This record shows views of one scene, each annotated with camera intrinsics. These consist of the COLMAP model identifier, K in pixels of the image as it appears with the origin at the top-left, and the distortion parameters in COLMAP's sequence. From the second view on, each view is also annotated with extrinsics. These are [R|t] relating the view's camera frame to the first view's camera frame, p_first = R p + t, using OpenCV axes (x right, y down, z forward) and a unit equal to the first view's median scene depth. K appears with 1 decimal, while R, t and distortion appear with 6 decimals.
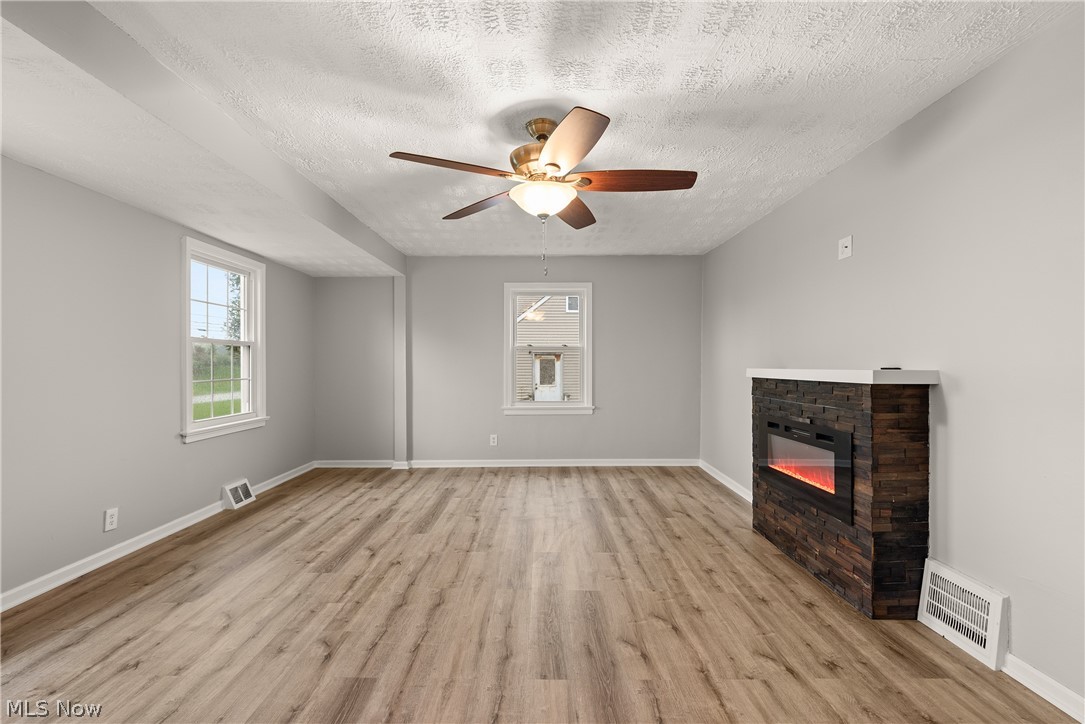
lens RADIAL K [[484.3, 0, 540.6], [0, 484.3, 366.2], [0, 0, 1]] dist [-0.000457, -0.001282]
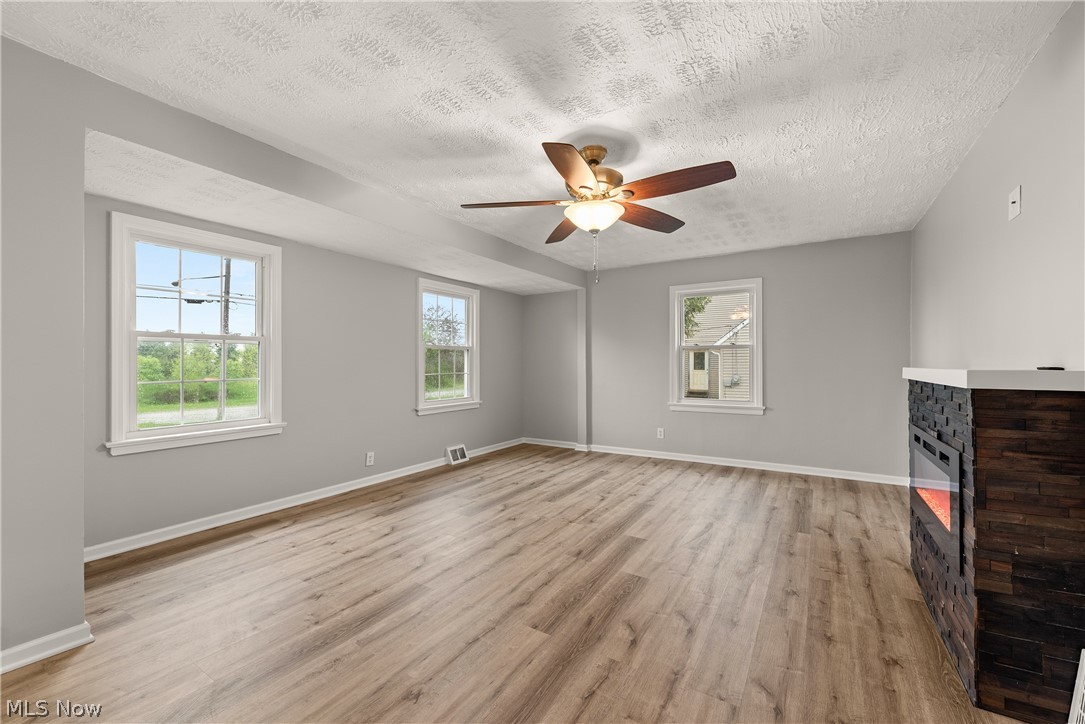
lens RADIAL K [[439.3, 0, 543.2], [0, 439.3, 360.5], [0, 0, 1]] dist [0.010770, -0.006141]
pose [[0.849019, -0.002869, -0.528354, 0.412627], [-0.002266, 0.999956, -0.009071, 0.000856], [0.528357, 0.008899, 0.848975, 0.063139]]
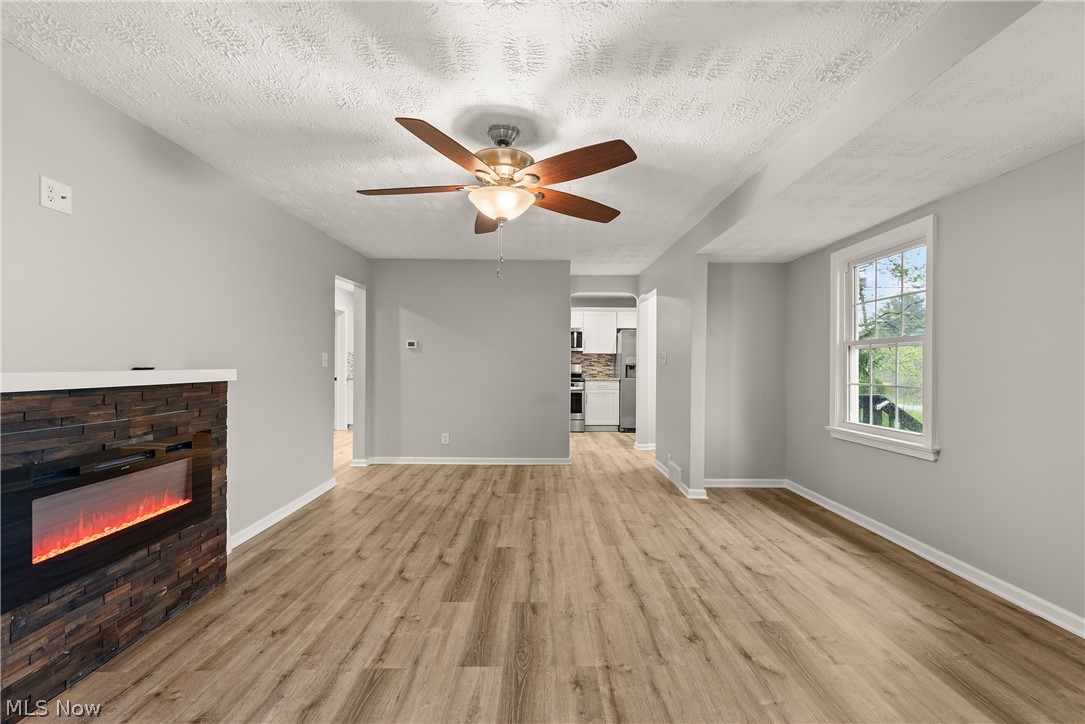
lens RADIAL K [[467.7, 0, 541.1], [0, 467.7, 366.4], [0, 0, 1]] dist [0.002387, -0.001050]
pose [[-0.999989, -0.004458, -0.001177, -0.071743], [-0.004465, 0.999969, 0.006524, -0.008336], [0.001148, 0.006530, -0.999978, 1.841095]]
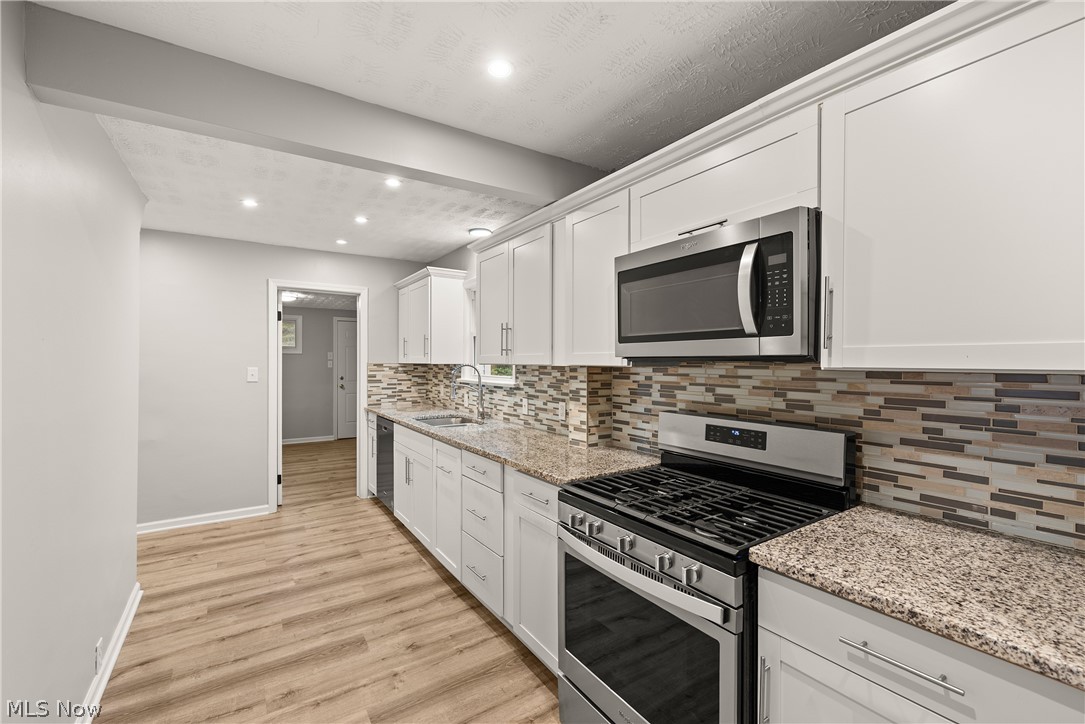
lens RADIAL K [[461.0, 0, 540.8], [0, 461.0, 364.8], [0, 0, 1]] dist [0.007005, -0.004218]
pose [[-0.542945, -0.007977, 0.839730, -0.615013], [-0.000192, 0.999956, 0.009376, -0.086309], [-0.839768, 0.004930, -0.542923, -0.815463]]
